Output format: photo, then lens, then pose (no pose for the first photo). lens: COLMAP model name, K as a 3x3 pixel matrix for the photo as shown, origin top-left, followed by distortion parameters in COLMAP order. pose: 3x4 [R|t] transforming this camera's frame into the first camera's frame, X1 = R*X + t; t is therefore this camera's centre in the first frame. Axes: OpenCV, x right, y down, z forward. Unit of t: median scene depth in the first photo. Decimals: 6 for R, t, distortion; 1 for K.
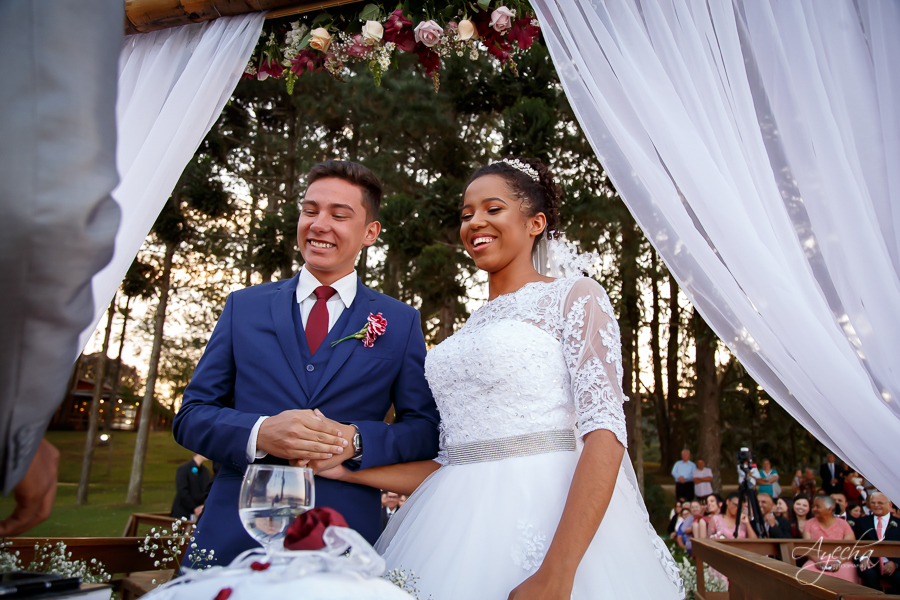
lens RADIAL K [[737.5, 0, 456.2], [0, 737.5, 298.8], [0, 0, 1]] dist [-0.016096, -0.005428]
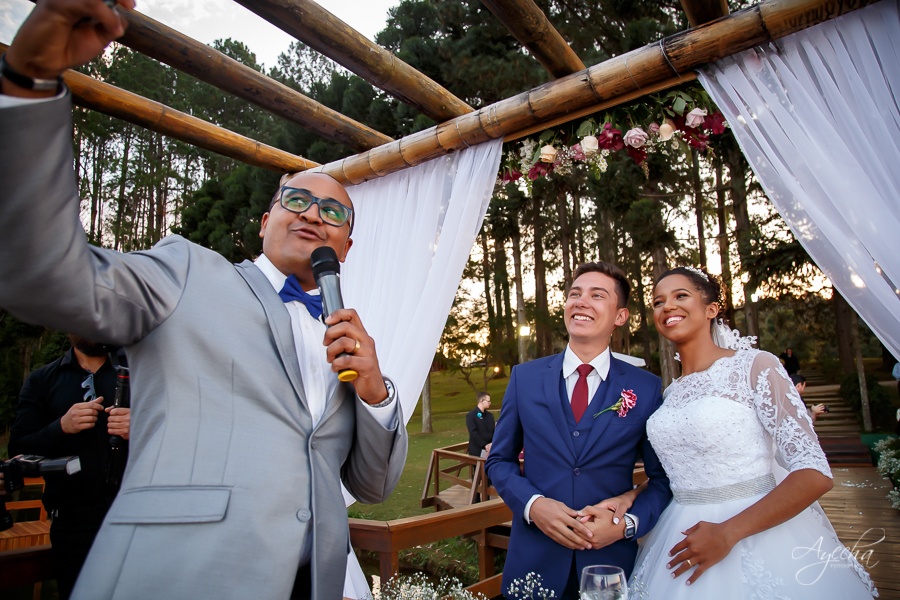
lens RADIAL K [[645.8, 0, 455.4], [0, 645.8, 299.7], [0, 0, 1]] dist [-0.081984, 0.024598]
pose [[0.940688, -0.121884, -0.316623, -0.014364], [0.159593, 0.982510, 0.095934, -0.230652], [0.299393, -0.140775, 0.943688, -0.130116]]
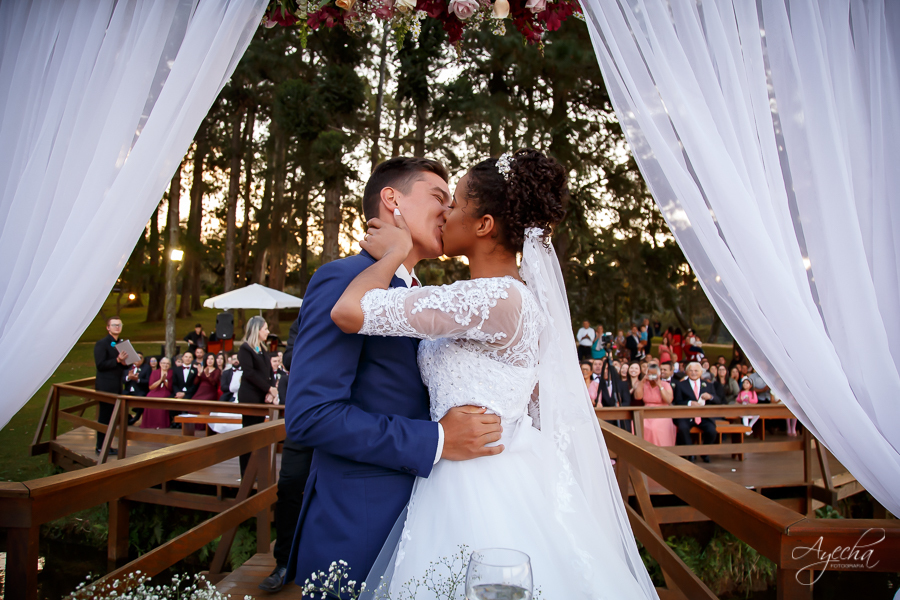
lens RADIAL K [[645.8, 0, 451.2], [0, 645.8, 297.2], [0, 0, 1]] dist [-0.081984, 0.024598]
pose [[0.975768, 0.001489, 0.218804, -0.224776], [-0.047975, 0.977102, 0.207294, -0.144470], [-0.213485, -0.212768, 0.953496, 0.096330]]
